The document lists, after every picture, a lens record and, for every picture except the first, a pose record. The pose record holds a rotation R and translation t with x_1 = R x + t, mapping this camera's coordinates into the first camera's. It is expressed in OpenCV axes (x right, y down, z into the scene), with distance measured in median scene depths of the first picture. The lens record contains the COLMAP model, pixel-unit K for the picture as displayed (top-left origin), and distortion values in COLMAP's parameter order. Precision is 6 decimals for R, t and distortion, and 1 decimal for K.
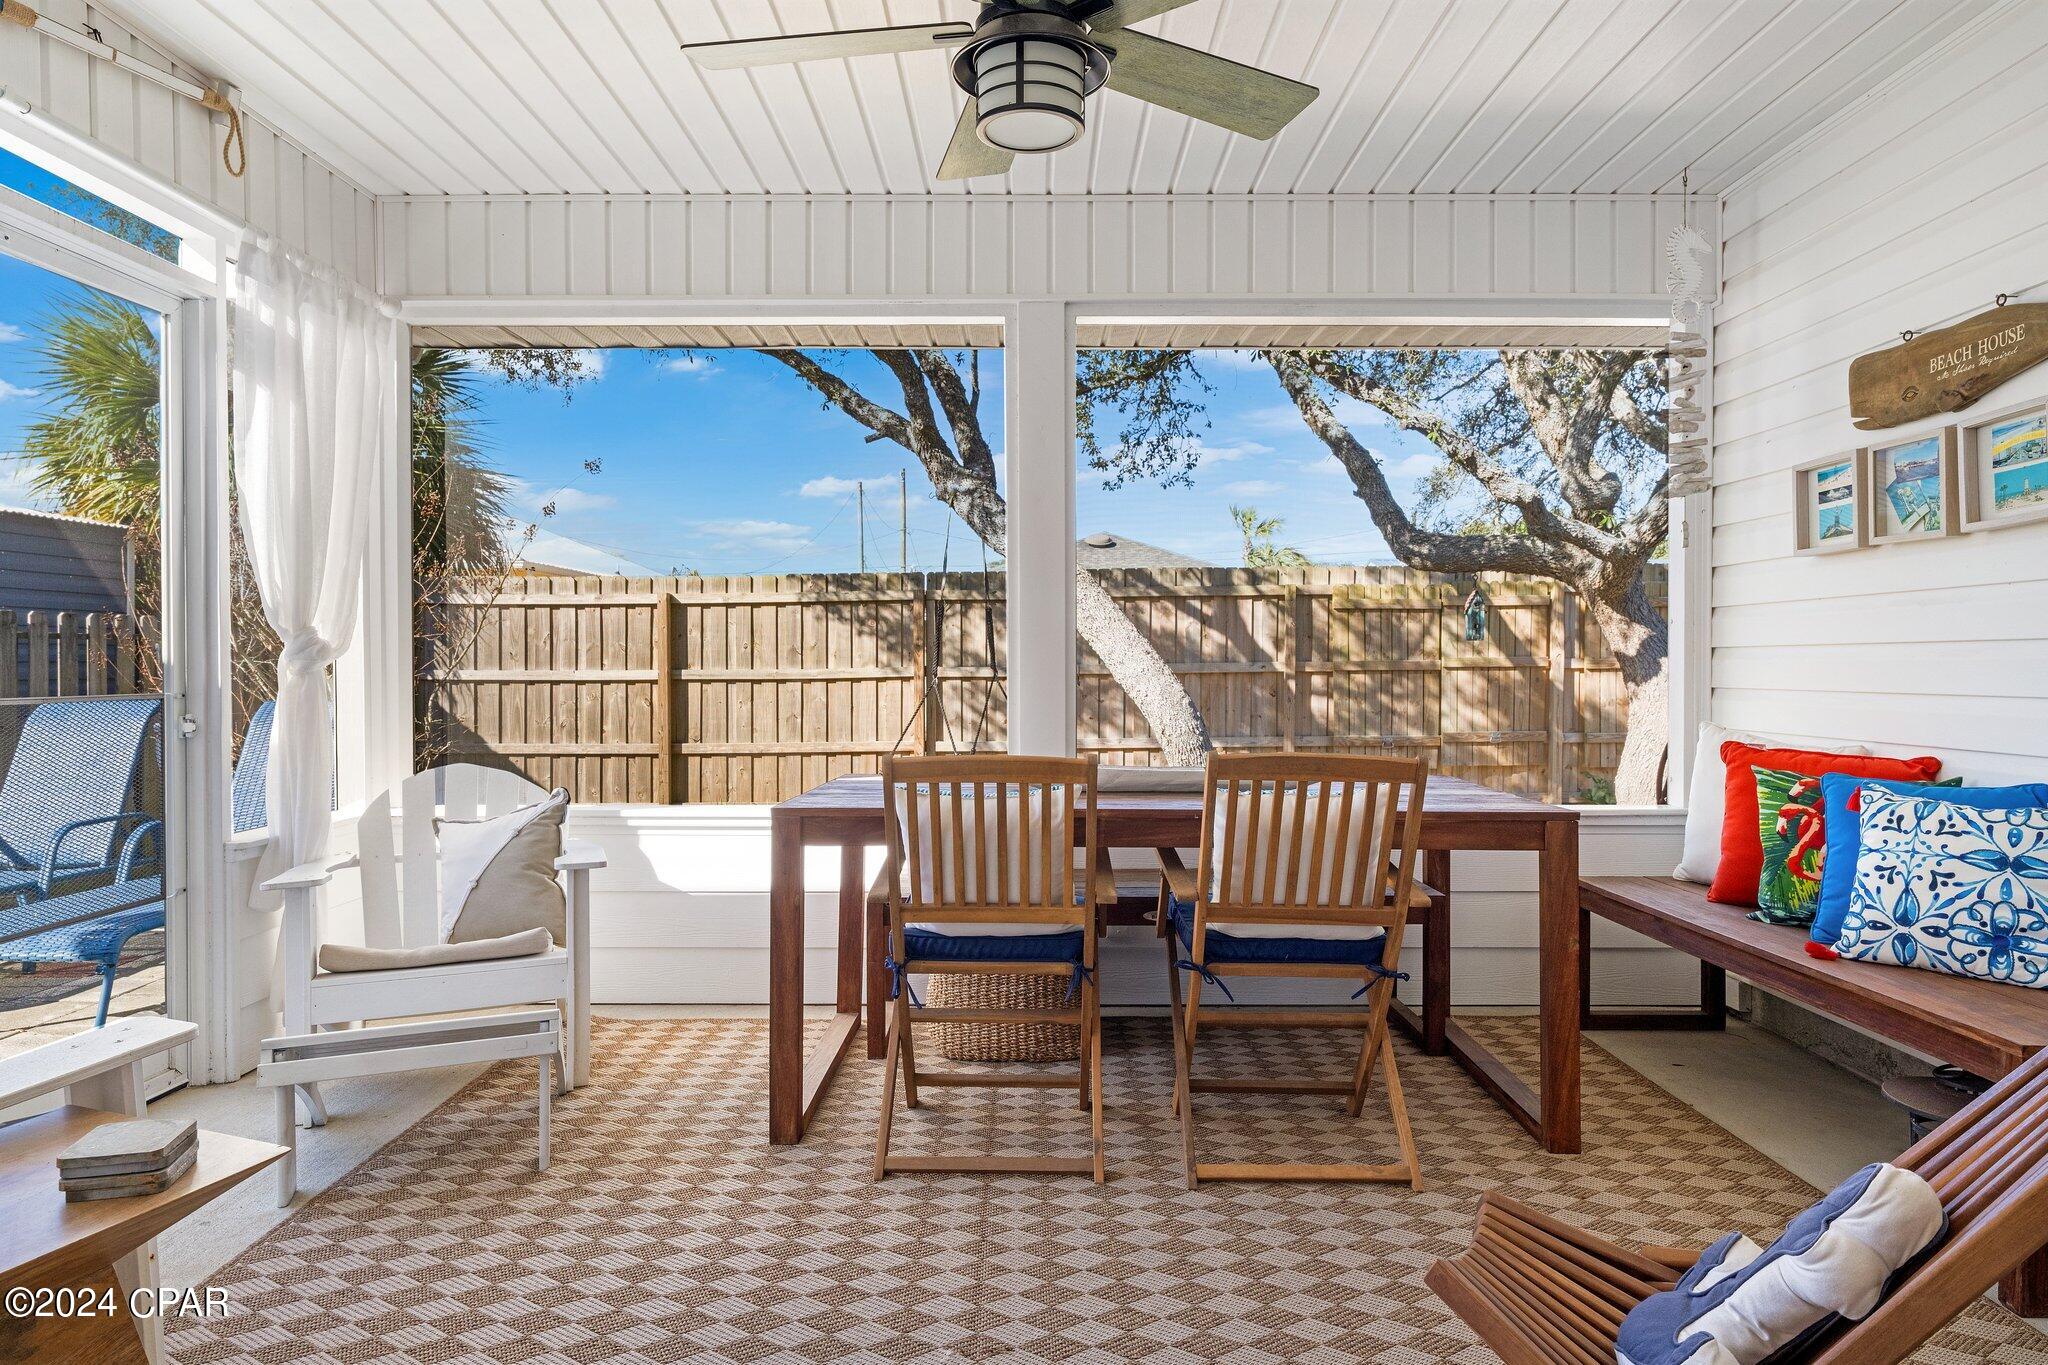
lens RADIAL K [[1174.8, 0, 1015.5], [0, 1174.8, 655.6], [0, 0, 1]] dist [0.002391, 0.000804]
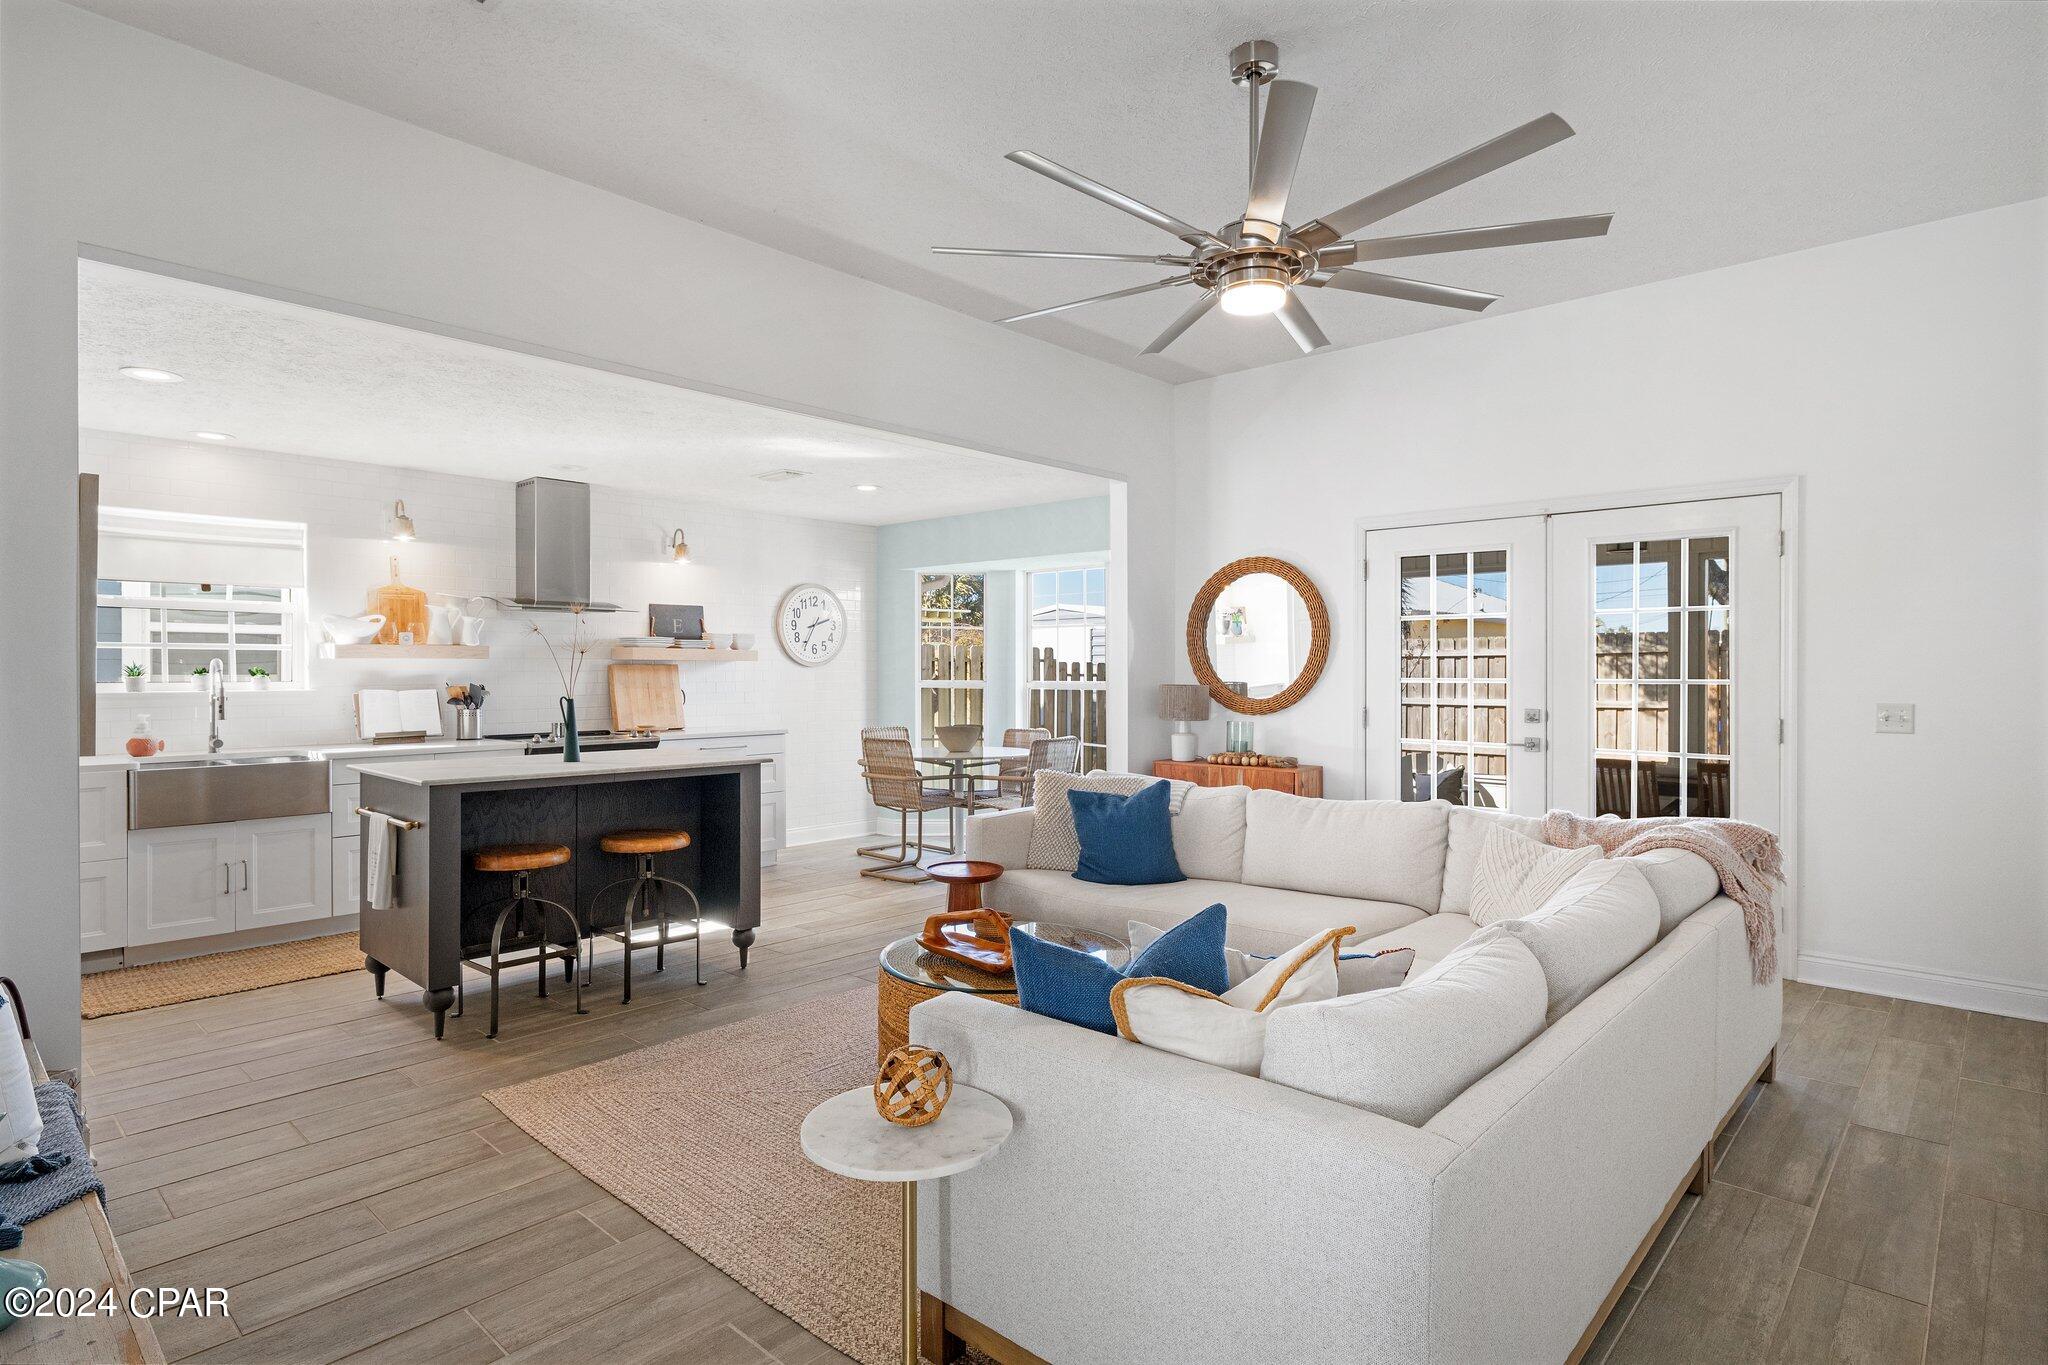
lens RADIAL K [[1068.4, 0, 1019.9], [0, 1068.4, 675.0], [0, 0, 1]] dist [0.005744, -0.002435]
pose [[0.742751, 0.007987, -0.669521, 0.502034], [-0.000378, 0.999934, 0.011509, -0.117979], [0.669568, -0.008295, 0.742704, -1.496261]]
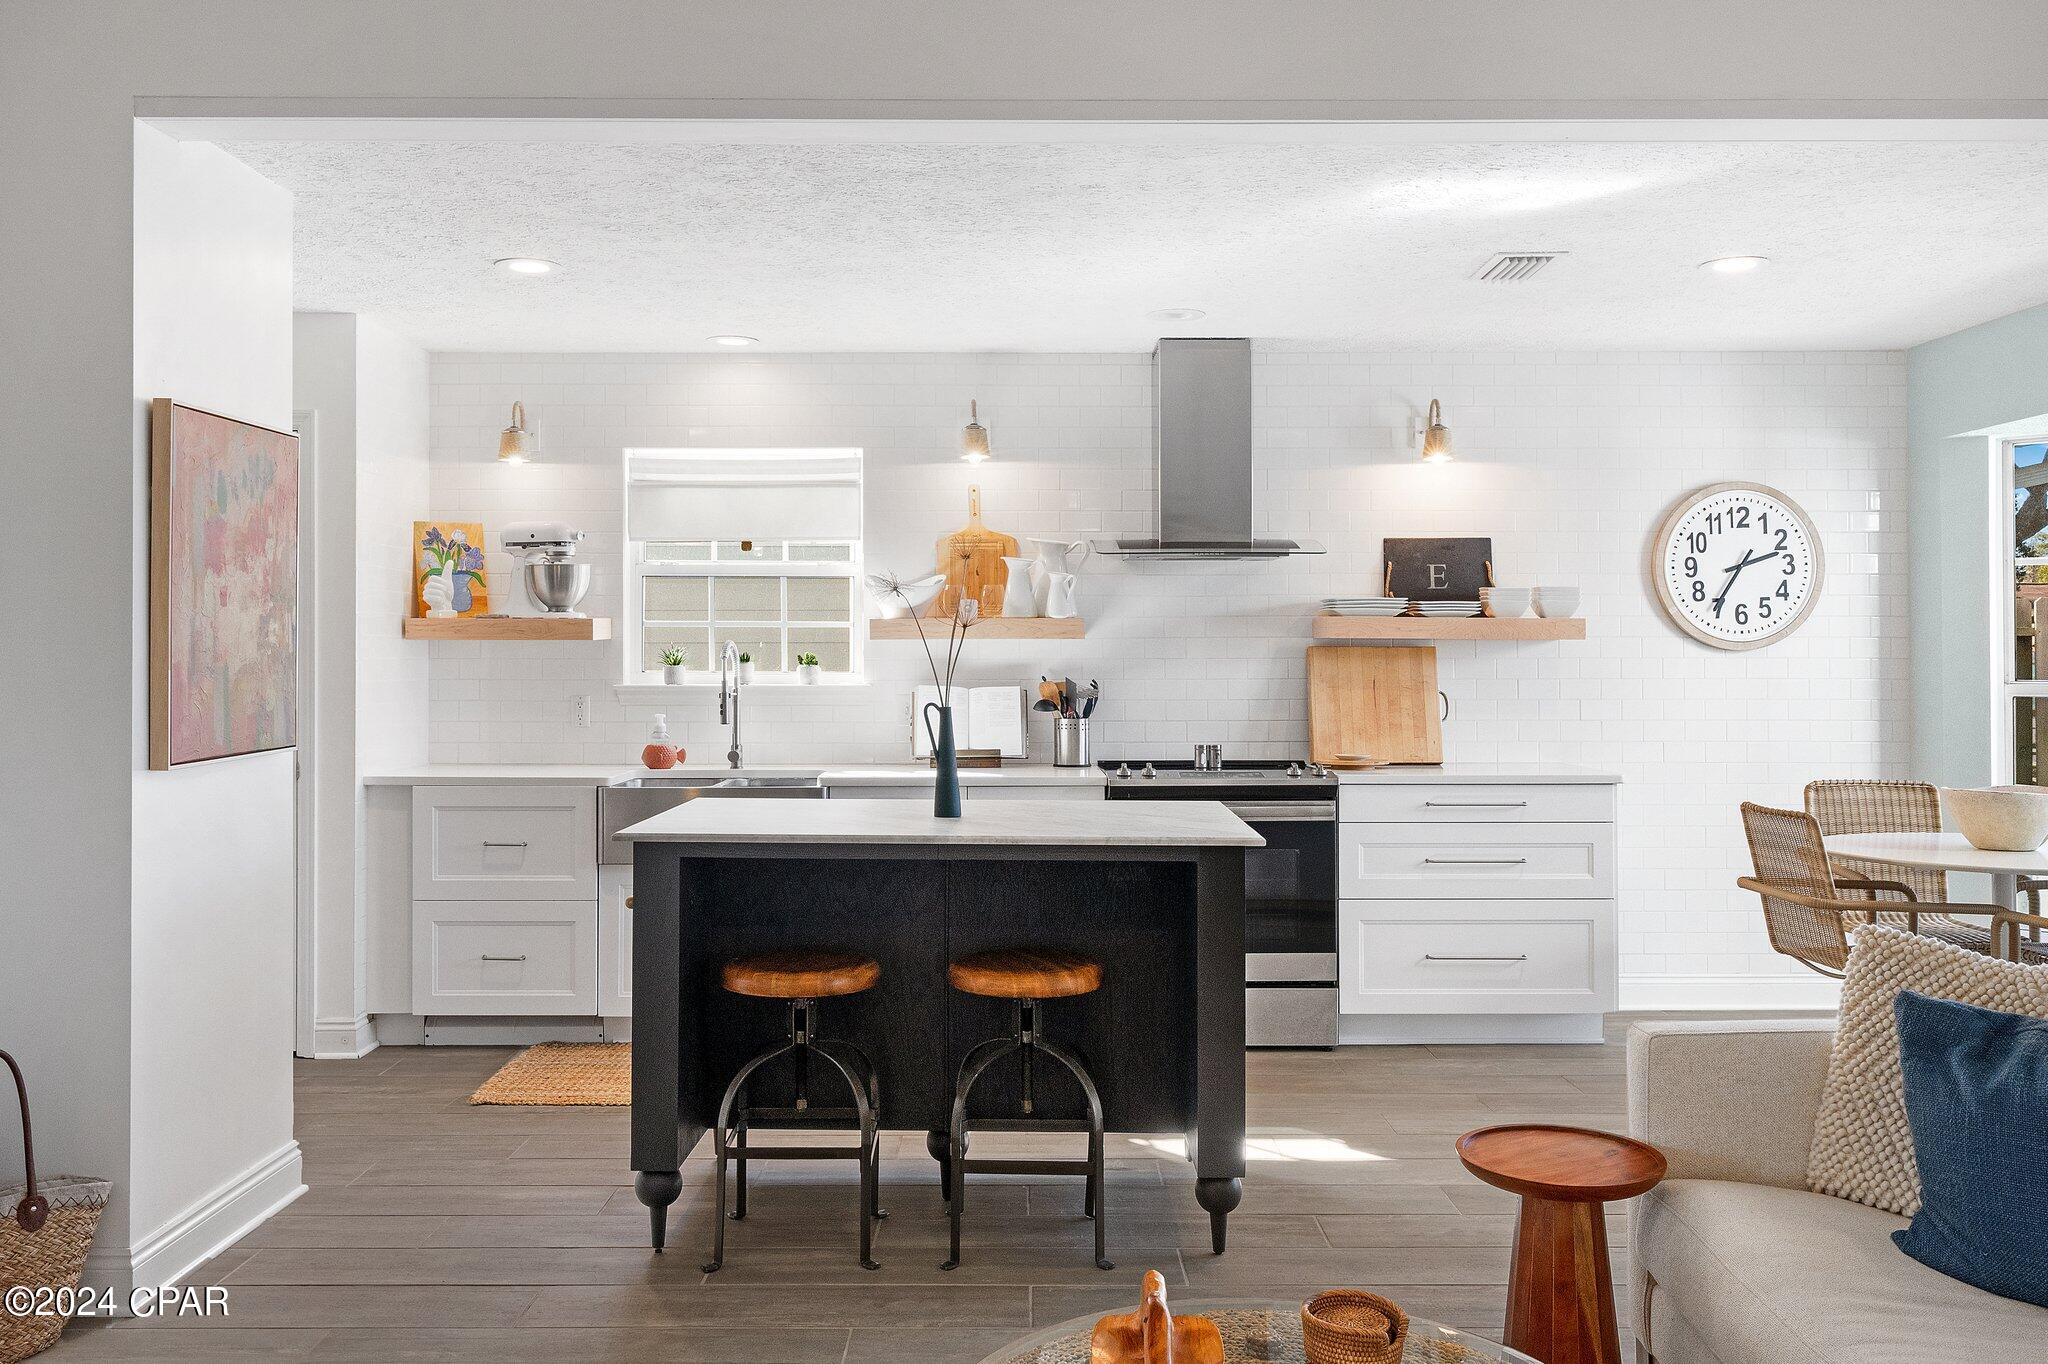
lens RADIAL K [[1679.1, 0, 1013.6], [0, 1679.1, 636.4], [0, 0, 1]] dist [0.005315, -0.003089]
pose [[0.011154, -0.006593, -0.999916, 0.395019], [0.004372, 0.999969, -0.006545, -0.115217], [0.999928, -0.004299, 0.011182, -0.815468]]
